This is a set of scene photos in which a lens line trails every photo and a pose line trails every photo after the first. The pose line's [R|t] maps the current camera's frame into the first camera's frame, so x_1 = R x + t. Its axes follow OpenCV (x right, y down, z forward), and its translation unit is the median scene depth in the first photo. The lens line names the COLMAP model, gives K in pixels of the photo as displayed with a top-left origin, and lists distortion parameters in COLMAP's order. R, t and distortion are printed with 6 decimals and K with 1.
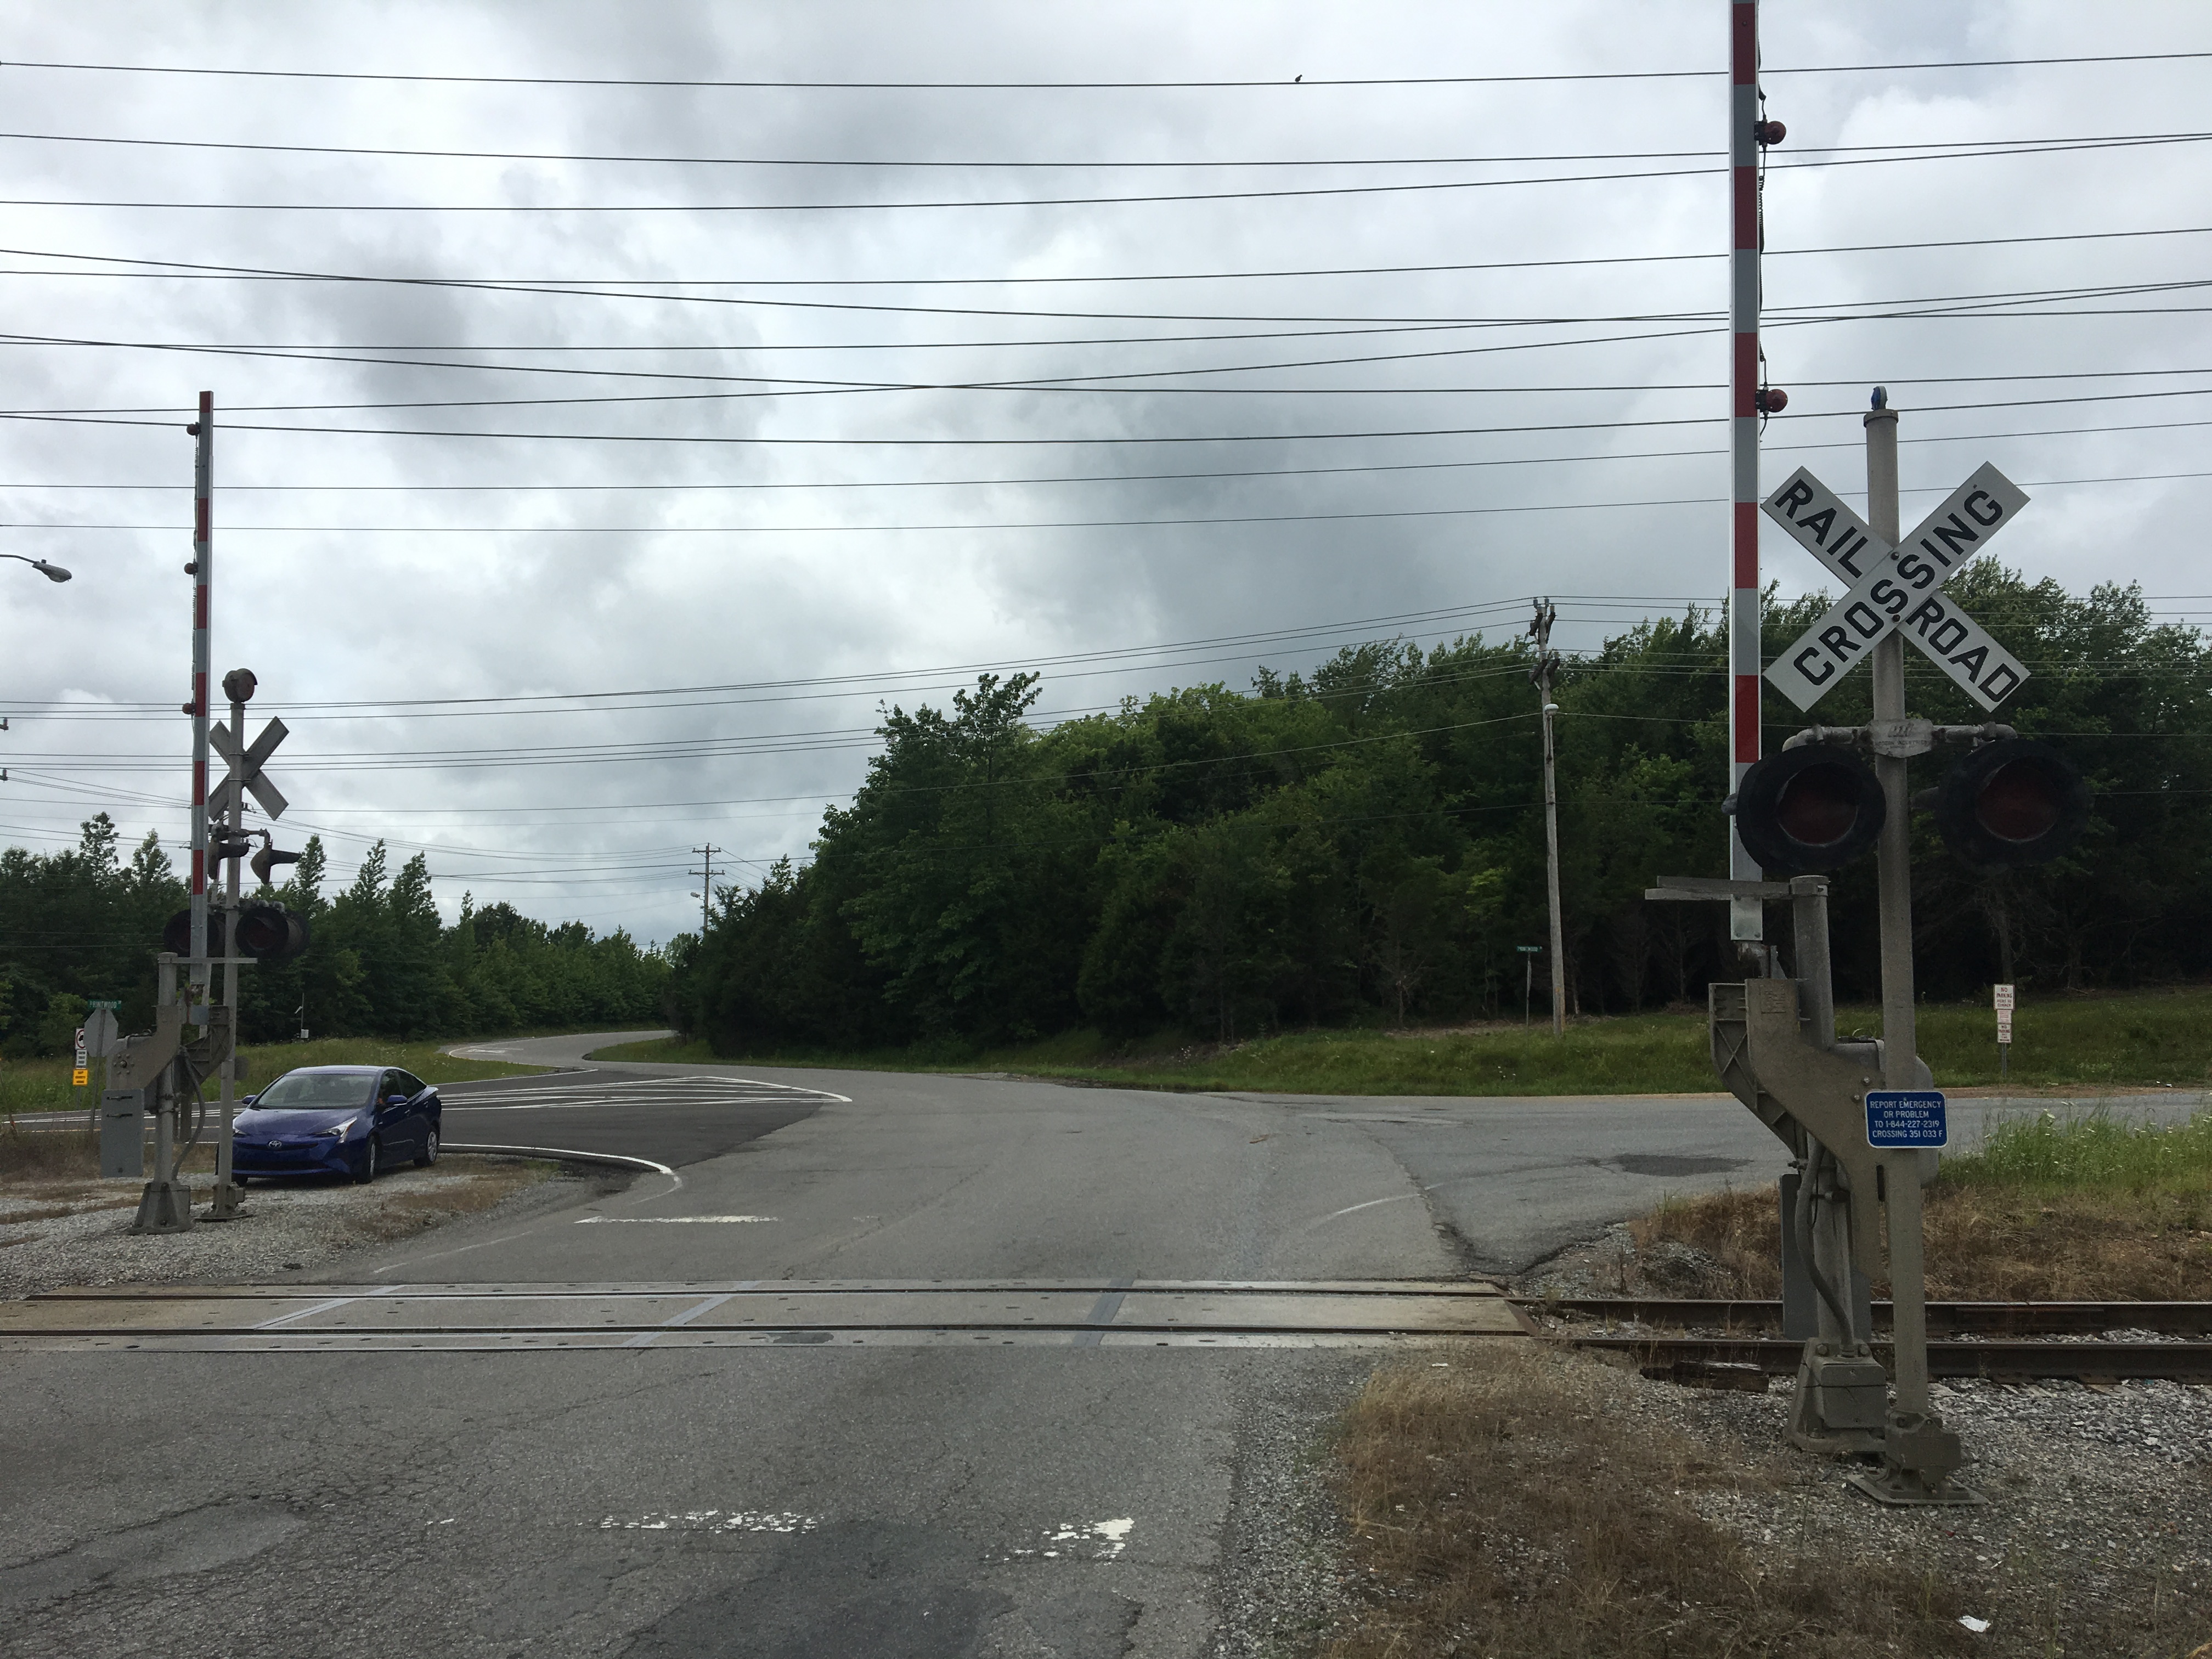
lens RADIAL K [[1875.3, 0, 1052.4], [0, 1875.3, 828.5], [0, 0, 1]] dist [0.082370, -0.126397]
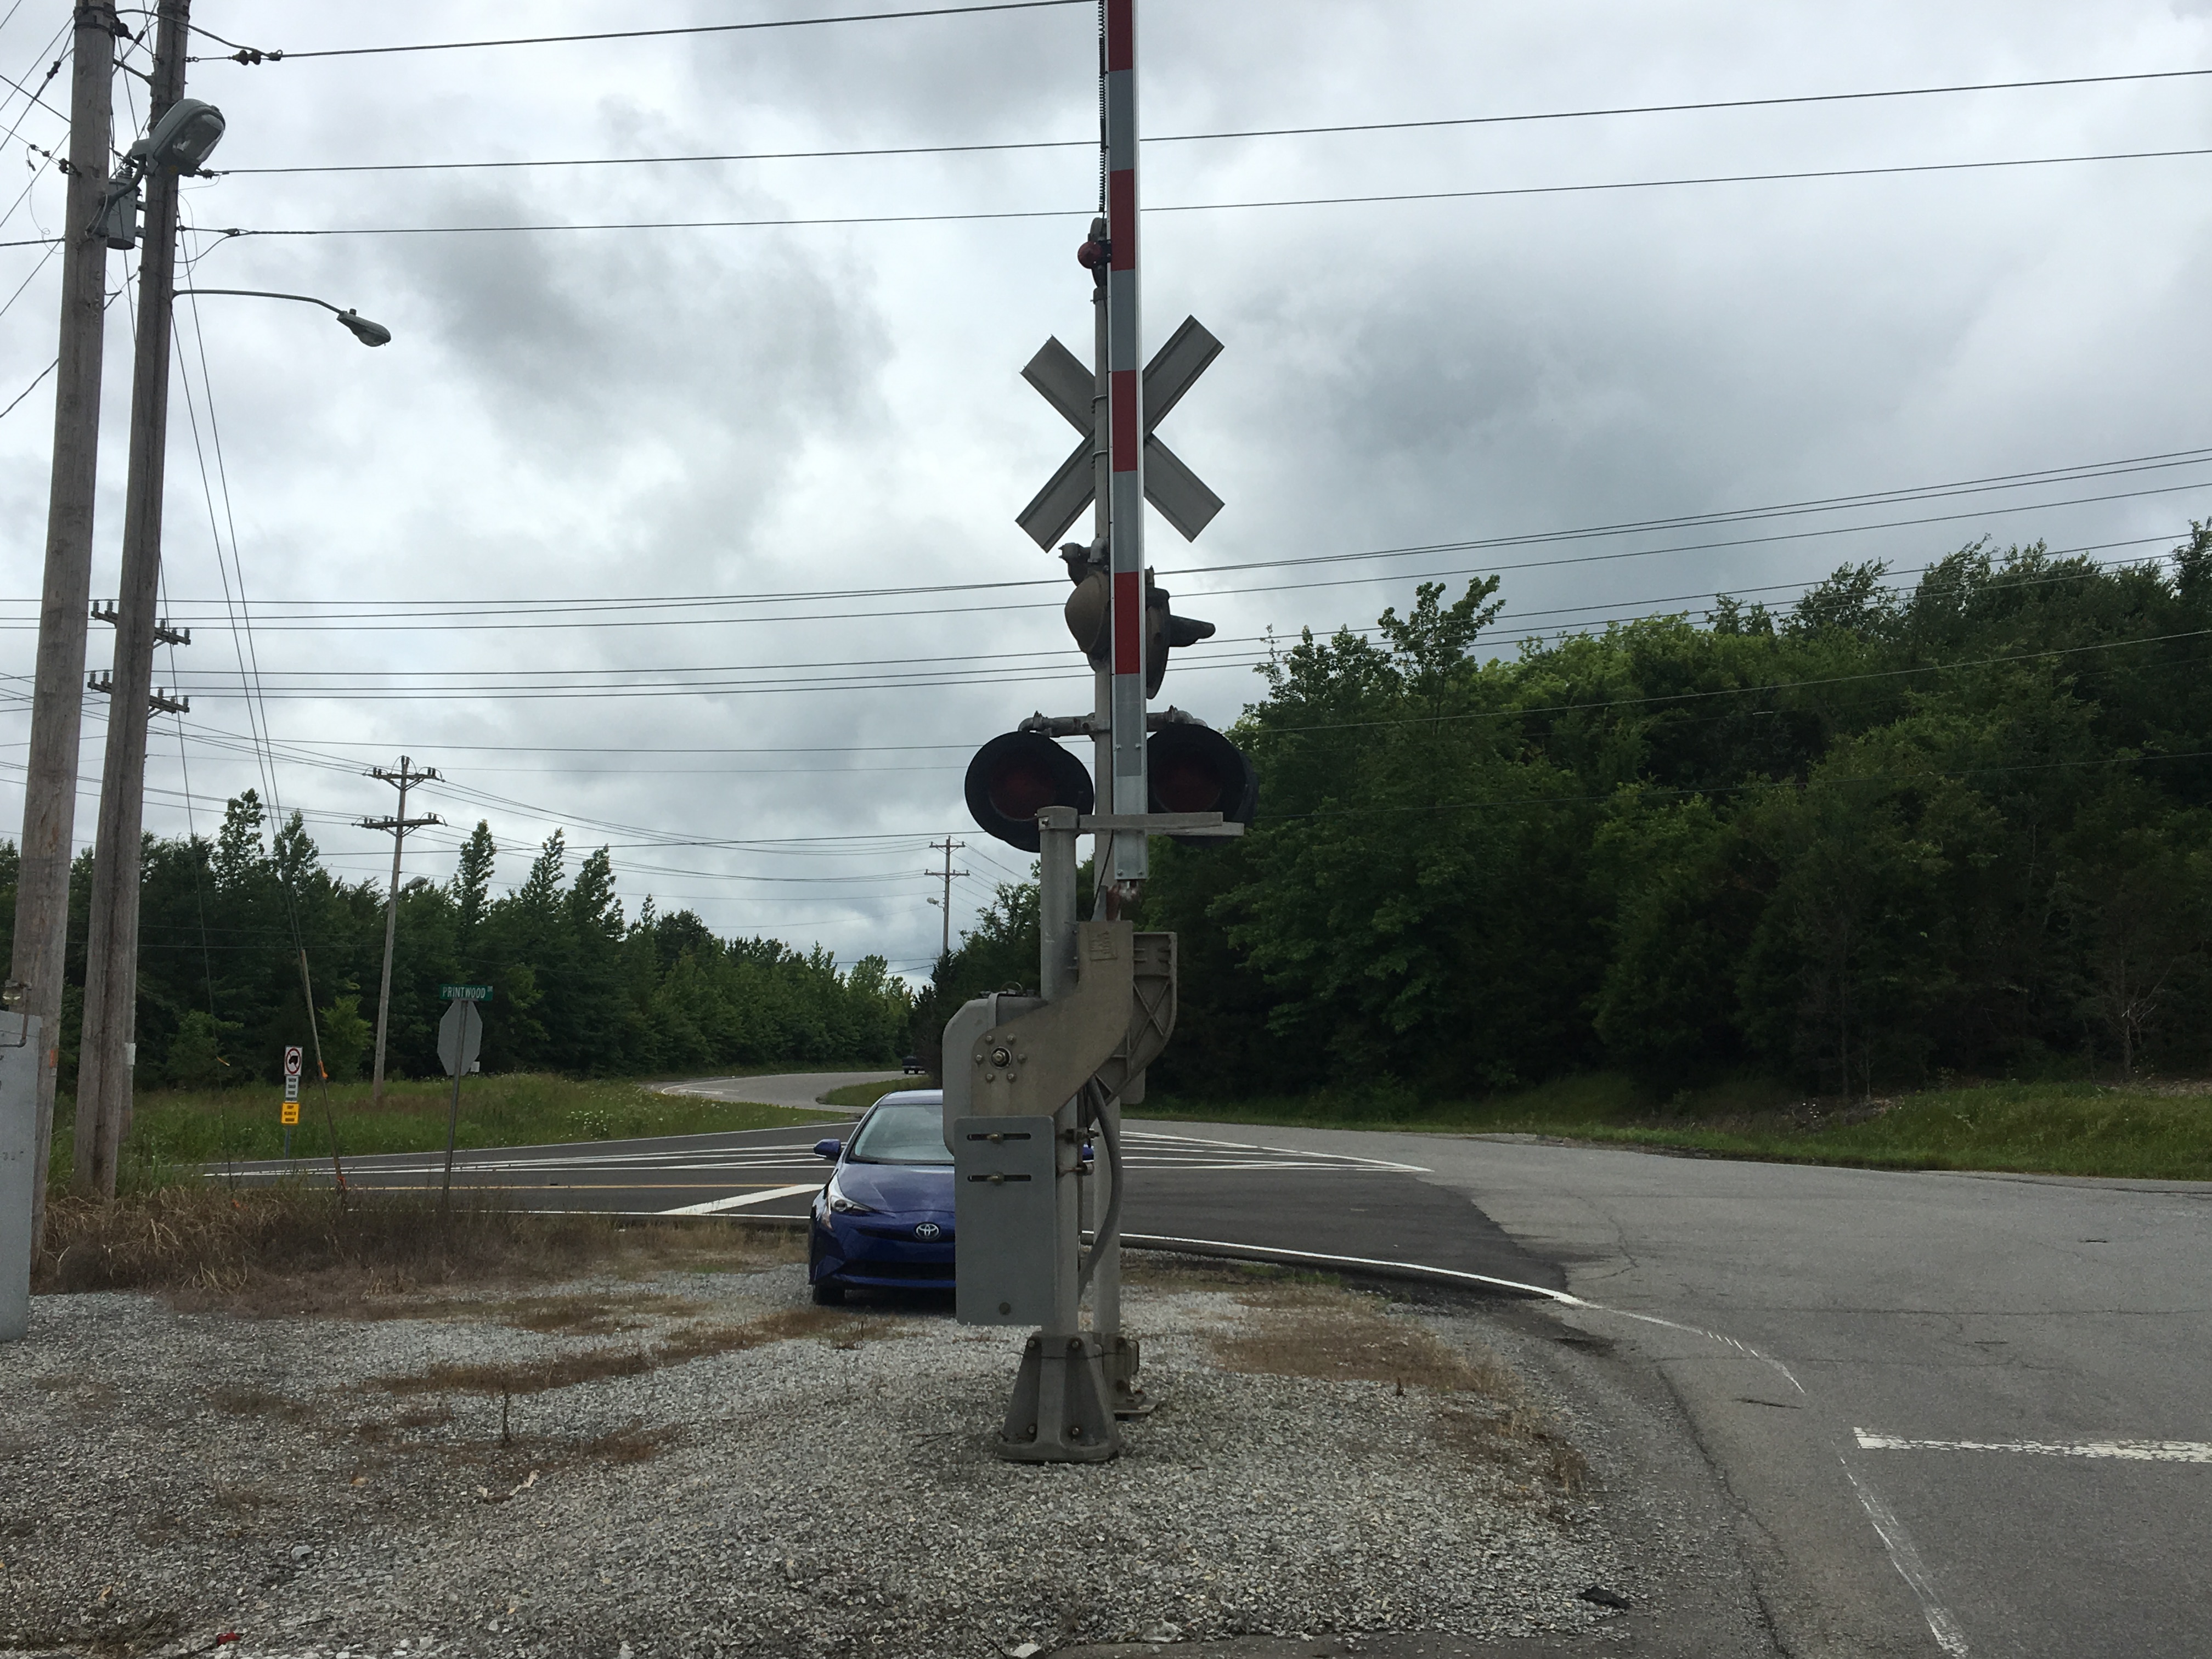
lens RADIAL K [[2192.1, 0, 990.0], [0, 2192.1, 828.4], [0, 0, 1]] dist [0.071104, 0.000000]
pose [[0.994655, 0.003709, -0.103187, -0.150581], [-0.004594, 0.999955, -0.008340, 0.026068], [0.103151, 0.008769, 0.994627, 0.173634]]
